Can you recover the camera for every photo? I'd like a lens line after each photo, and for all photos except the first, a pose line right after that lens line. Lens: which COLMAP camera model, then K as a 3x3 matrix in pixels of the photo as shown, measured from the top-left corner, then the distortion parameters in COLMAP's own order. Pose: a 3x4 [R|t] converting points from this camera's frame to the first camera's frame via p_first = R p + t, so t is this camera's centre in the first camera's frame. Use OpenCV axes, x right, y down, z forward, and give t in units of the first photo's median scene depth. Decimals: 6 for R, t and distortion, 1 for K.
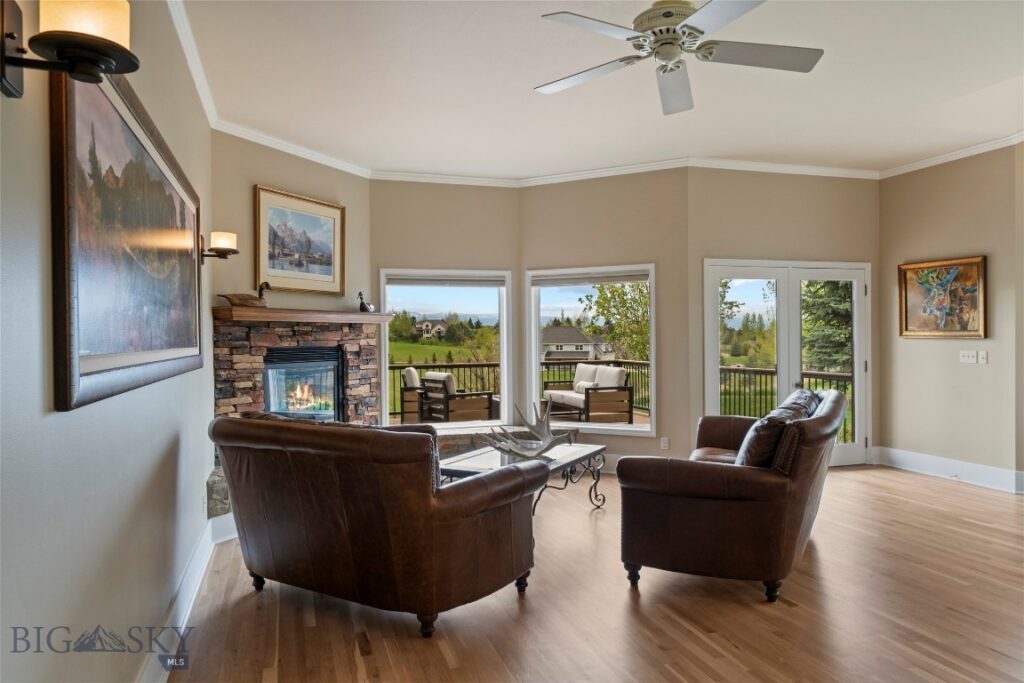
lens RADIAL K [[692.7, 0, 512.0], [0, 692.7, 341.5], [0, 0, 1]] dist [0.001593, 0.000243]
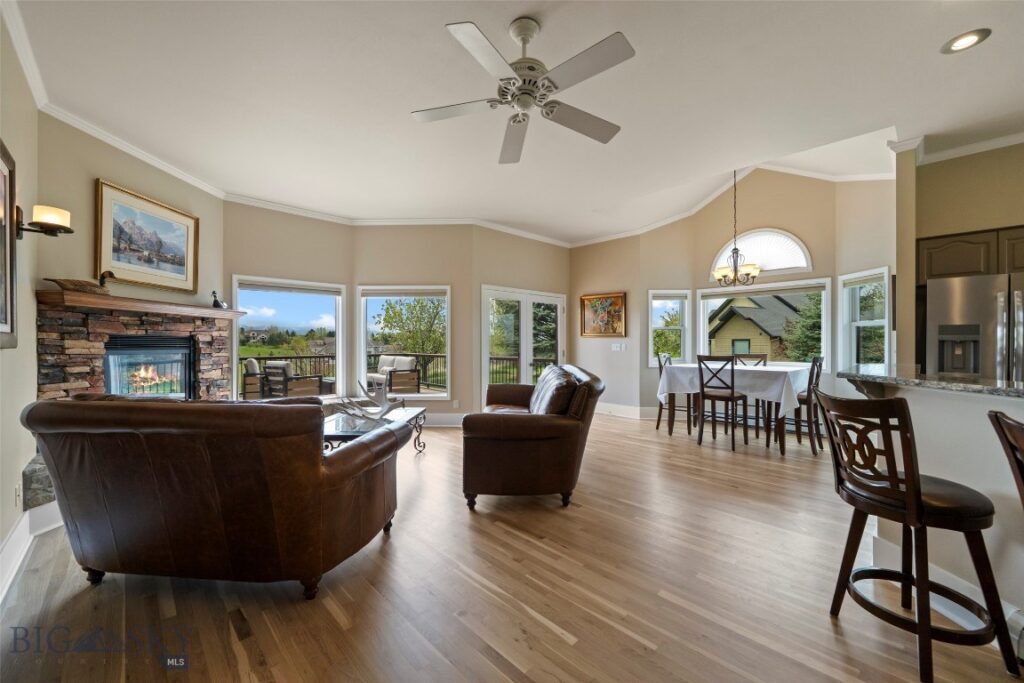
lens RADIAL K [[403.0, 0, 512.0], [0, 403.0, 341.5], [0, 0, 1]] dist [-0.002335, 0.000154]
pose [[0.900032, 0.009146, 0.435728, -0.073101], [-0.004254, 0.999917, -0.012200, 0.026372], [-0.435803, 0.009127, 0.899996, 0.195038]]
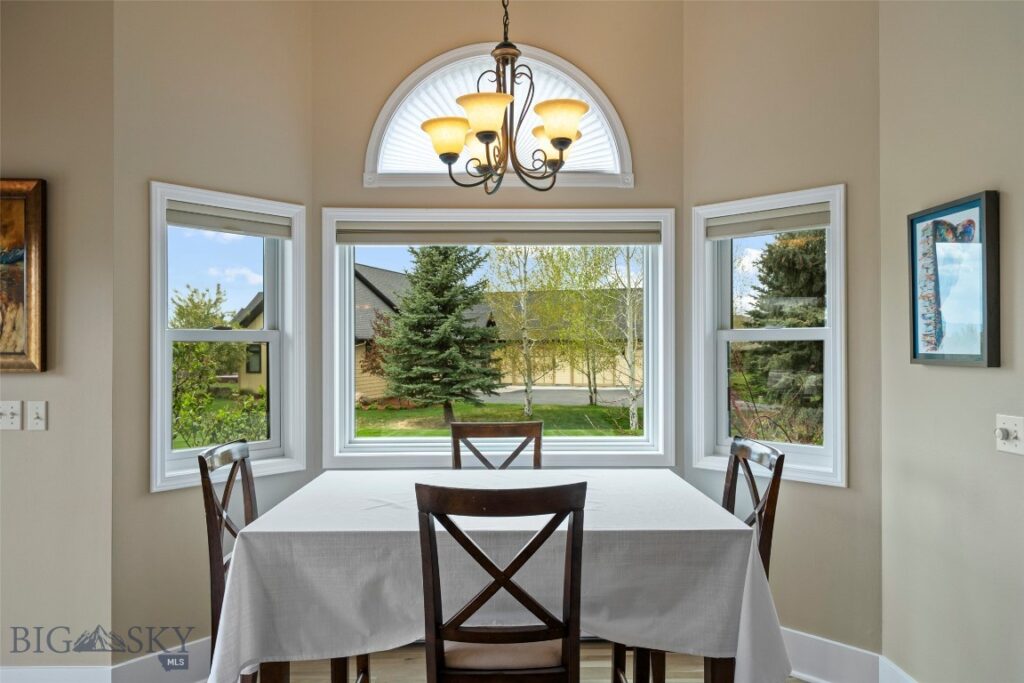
lens RADIAL K [[692.7, 0, 512.0], [0, 692.7, 341.5], [0, 0, 1]] dist [0.001593, 0.000243]
pose [[0.298397, 0.013027, 0.954353, 0.433885], [0.006693, 0.999854, -0.015740, -0.017578], [-0.954418, 0.011084, 0.298266, 0.718841]]
